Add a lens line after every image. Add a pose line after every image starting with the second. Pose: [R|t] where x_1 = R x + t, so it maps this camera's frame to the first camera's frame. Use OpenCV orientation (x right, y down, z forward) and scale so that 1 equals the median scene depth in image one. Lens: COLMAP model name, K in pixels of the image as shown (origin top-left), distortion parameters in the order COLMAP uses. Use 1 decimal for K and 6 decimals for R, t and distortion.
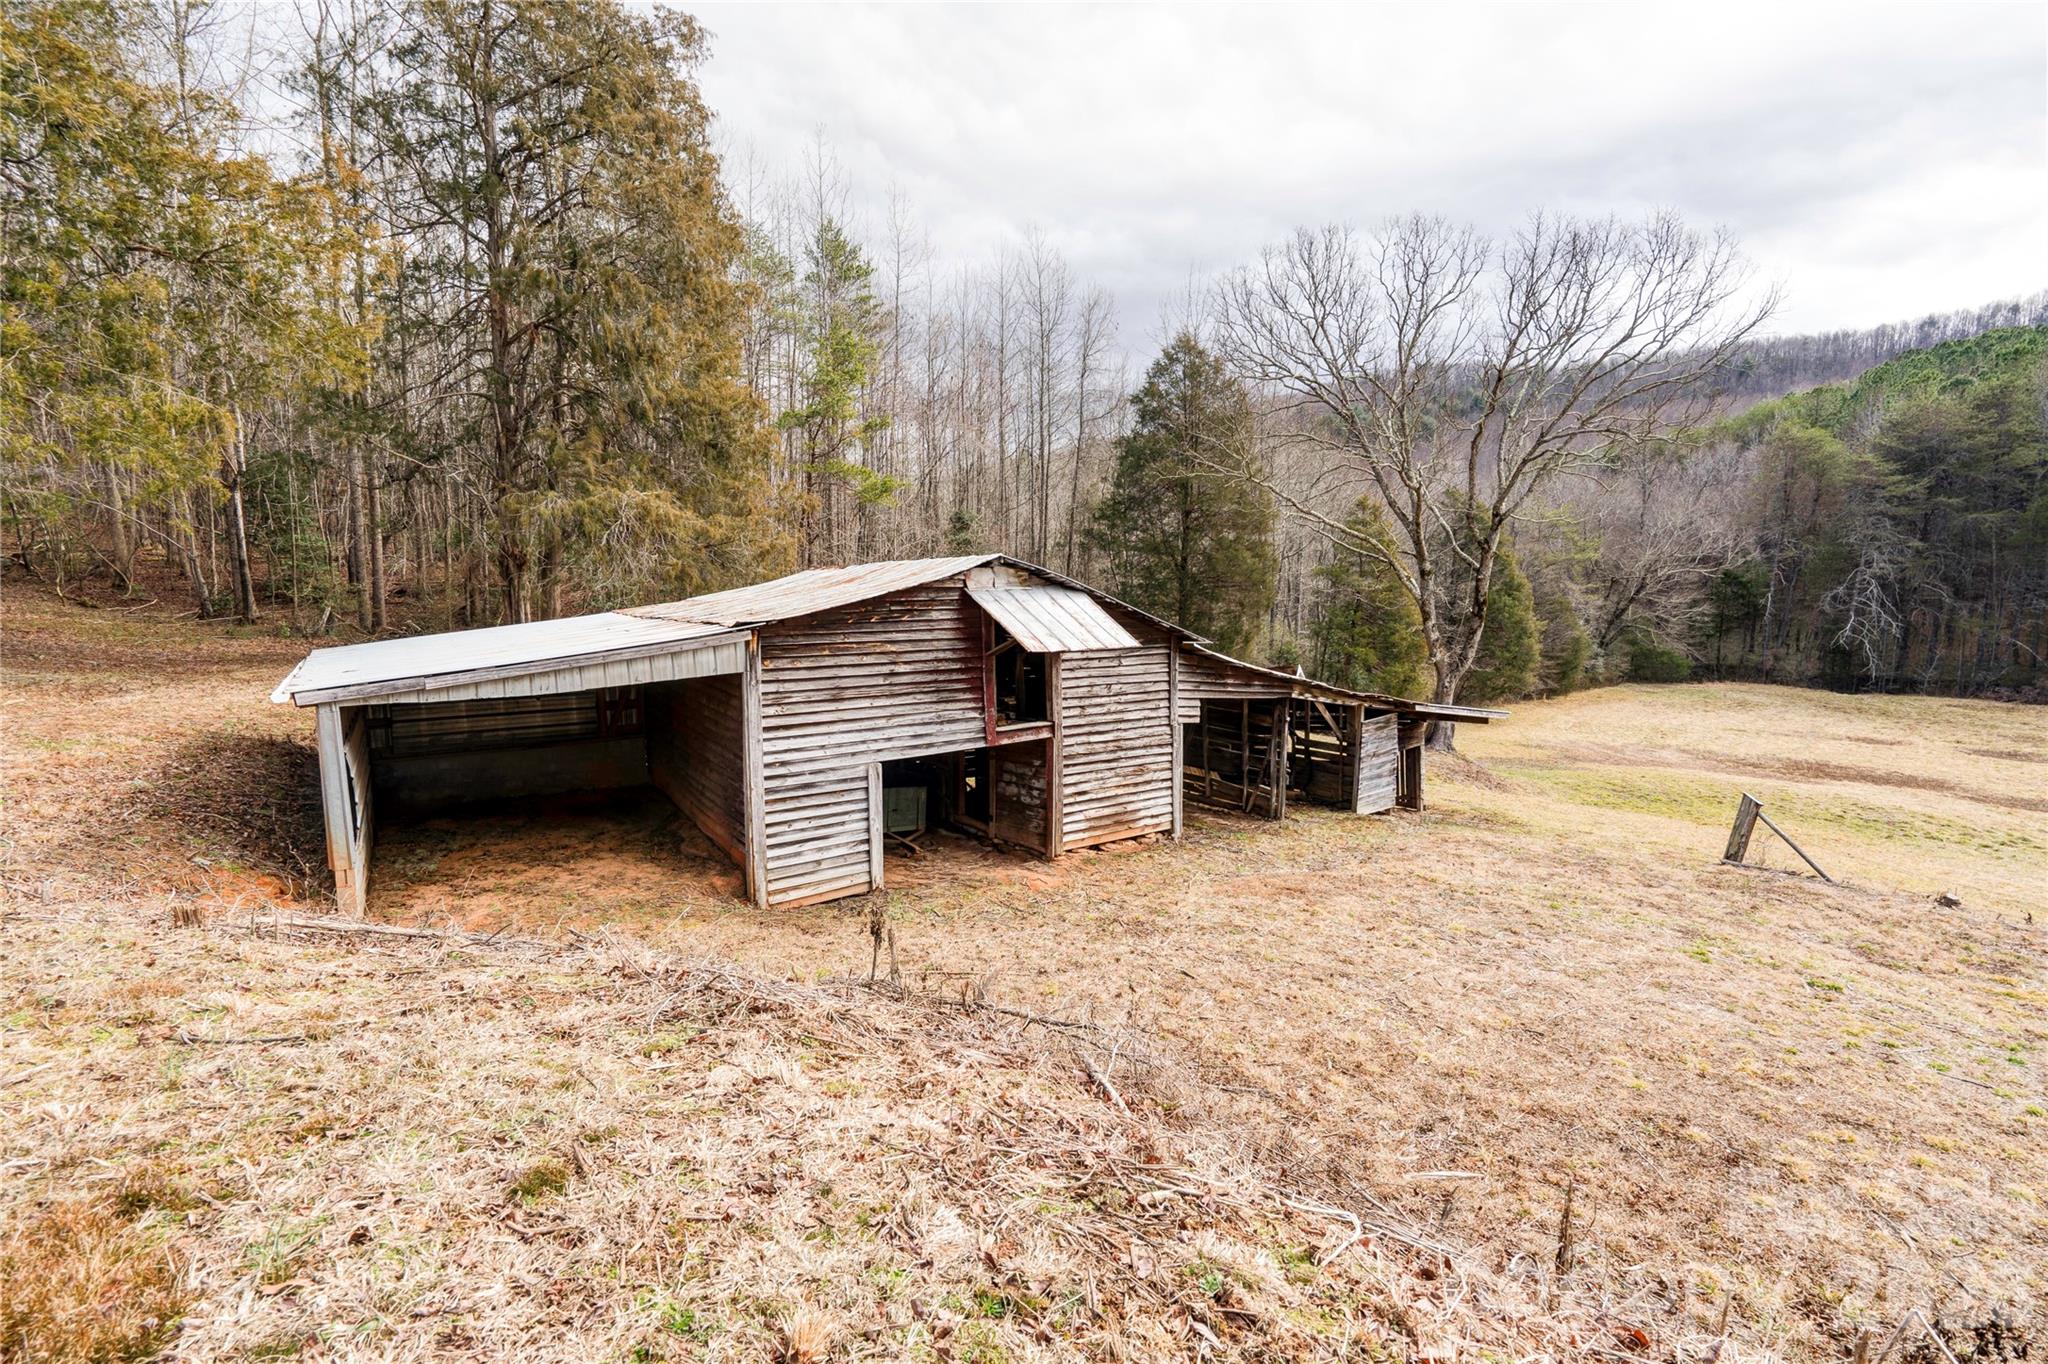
lens RADIAL K [[940.2, 0, 1009.3], [0, 940.2, 675.2], [0, 0, 1]] dist [0.007091, 0.008439]
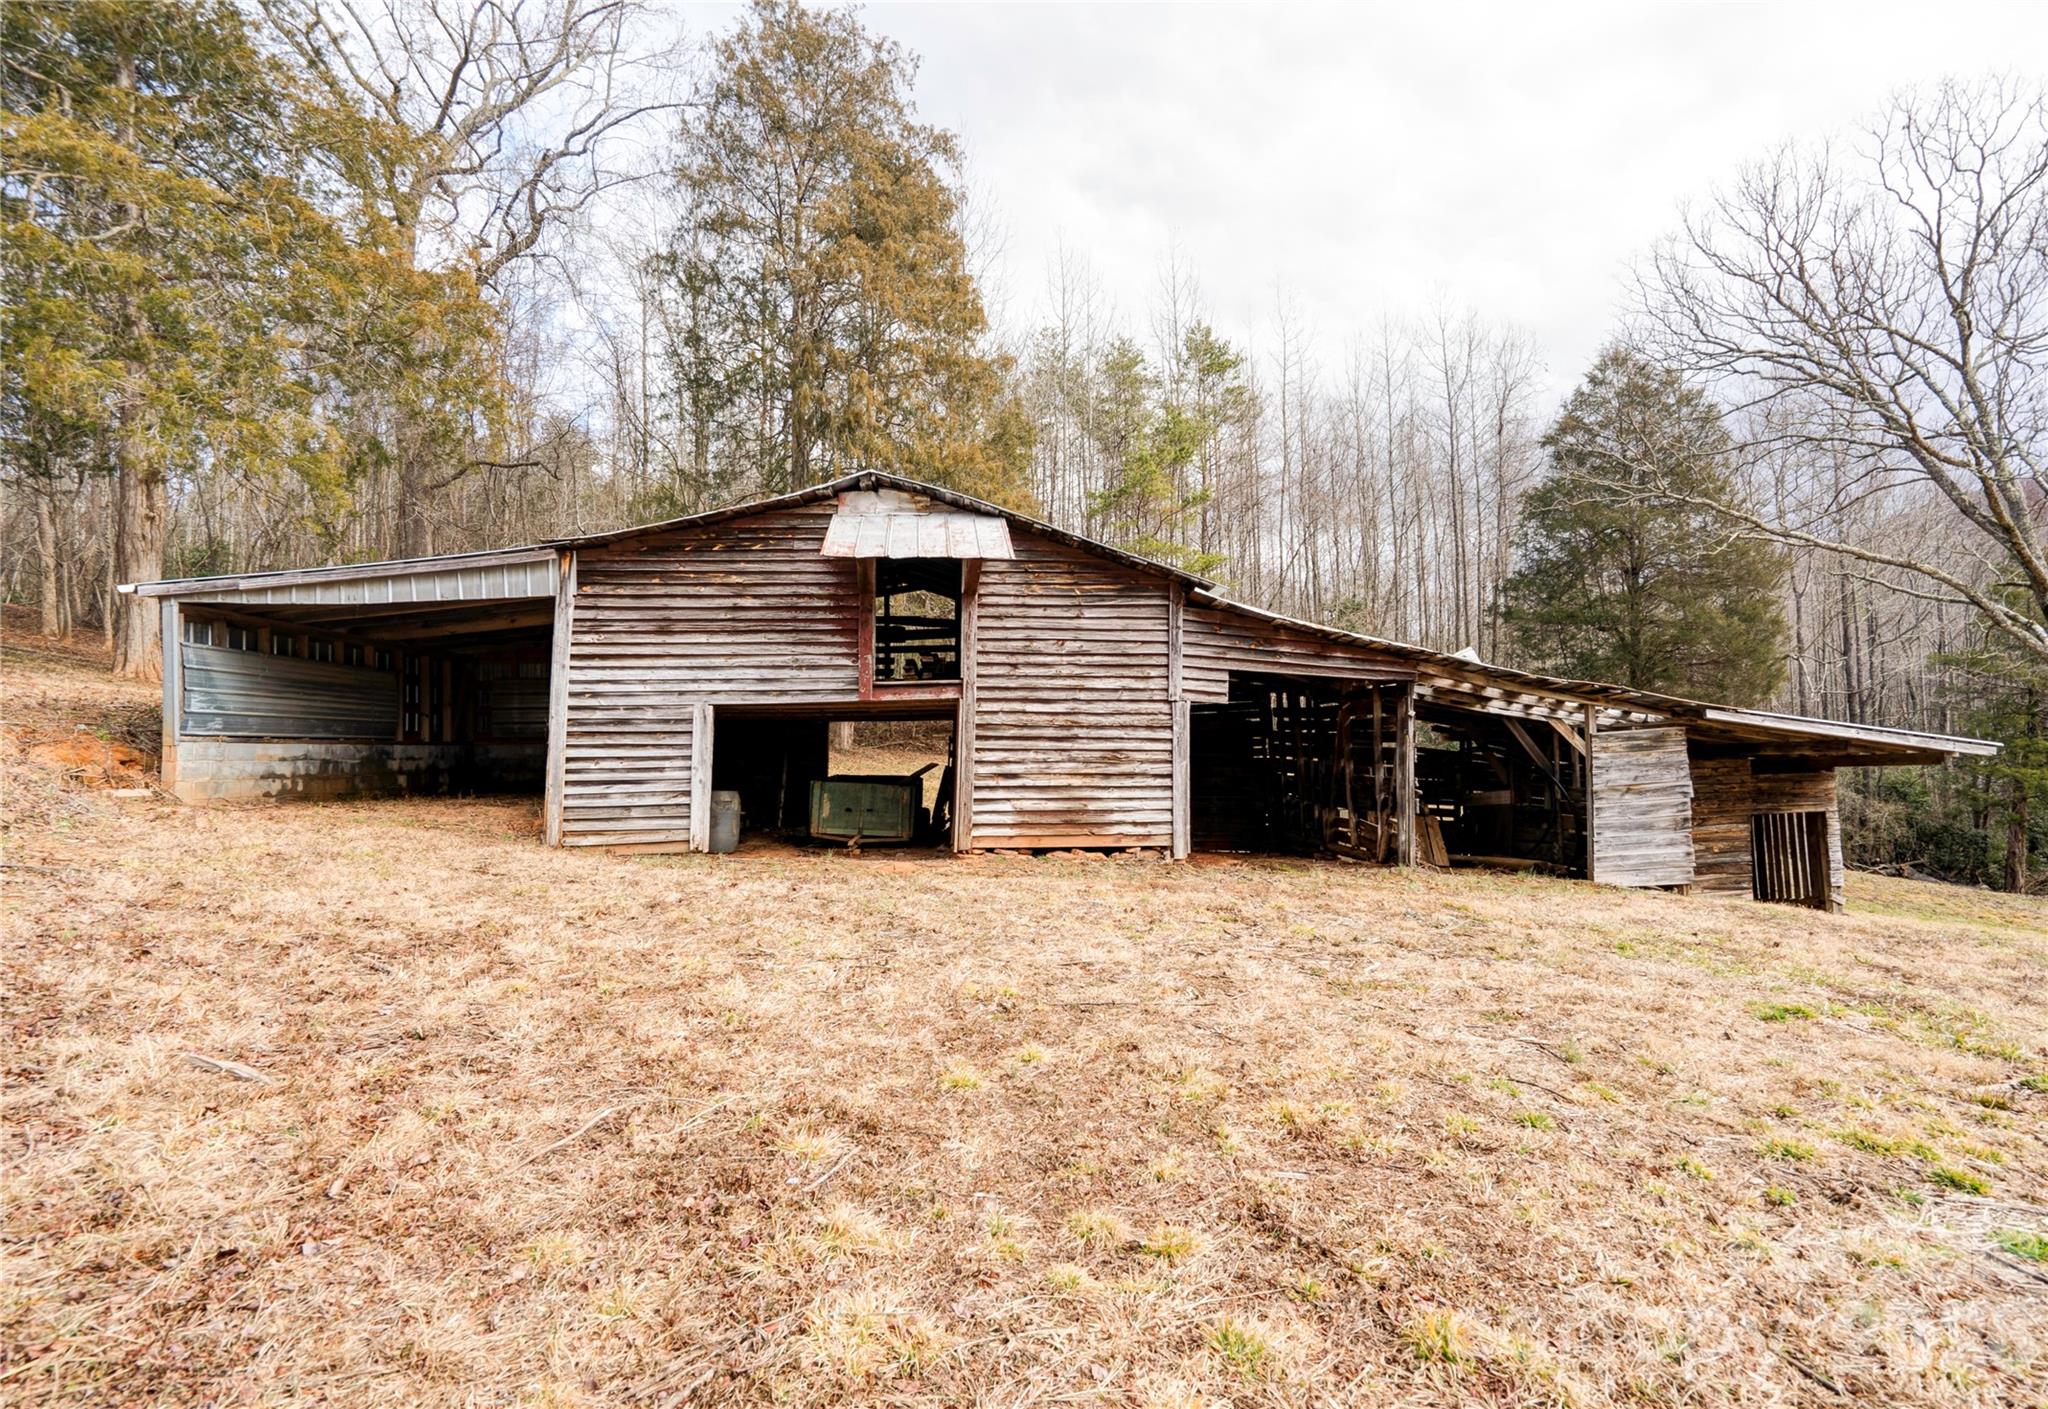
lens RADIAL K [[958.4, 0, 1024.0], [0, 958.4, 704.5], [0, 0, 1]] dist [0.009830, -0.000033]
pose [[0.862952, -0.031102, -0.504327, 0.501417], [-0.039040, 0.991016, -0.127917, 0.172951], [0.503775, 0.130075, 0.853985, 0.337542]]
